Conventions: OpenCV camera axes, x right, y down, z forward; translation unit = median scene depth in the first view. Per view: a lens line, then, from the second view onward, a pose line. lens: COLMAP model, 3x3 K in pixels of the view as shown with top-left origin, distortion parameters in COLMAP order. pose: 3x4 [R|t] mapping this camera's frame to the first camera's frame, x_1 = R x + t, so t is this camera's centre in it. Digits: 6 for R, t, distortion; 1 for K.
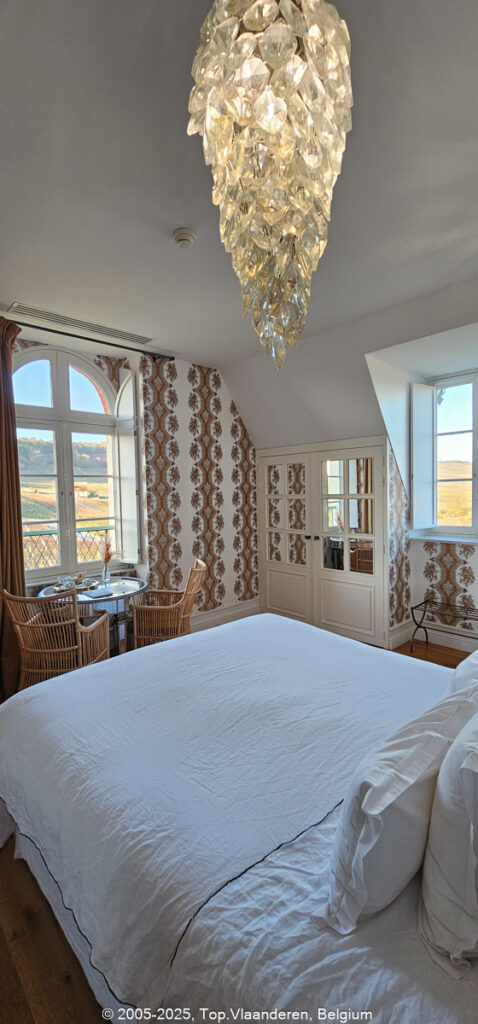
lens RADIAL K [[406.3, 0, 237.5], [0, 406.3, 513.2], [0, 0, 1]] dist [-0.002643, -0.000113]
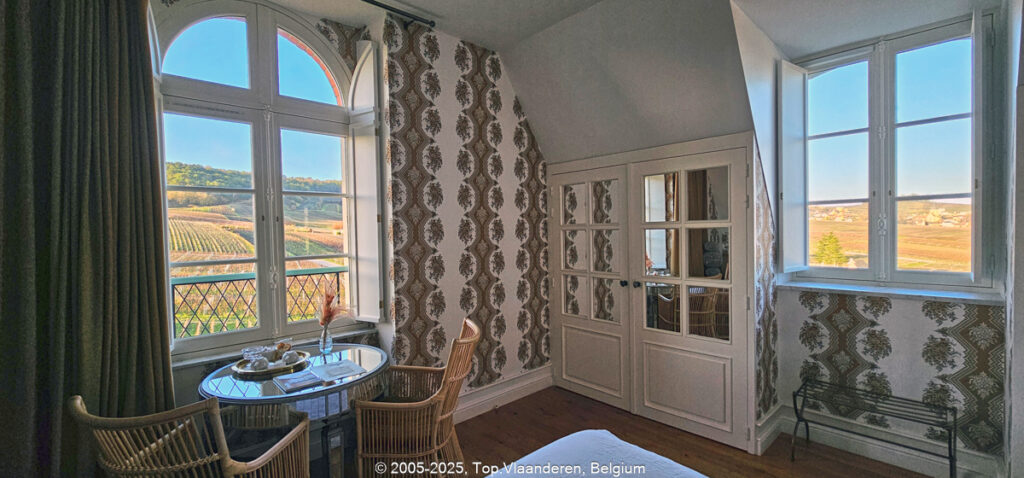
lens RADIAL K [[406.3, 0, 514.1], [0, 406.3, 238.7], [0, 0, 1]] dist [-0.002643, -0.000113]
pose [[0.999987, 0.001248, 0.004907, -0.023175], [-0.001083, 0.999437, -0.033536, 0.006027], [-0.004947, 0.033531, 0.999425, 0.316491]]
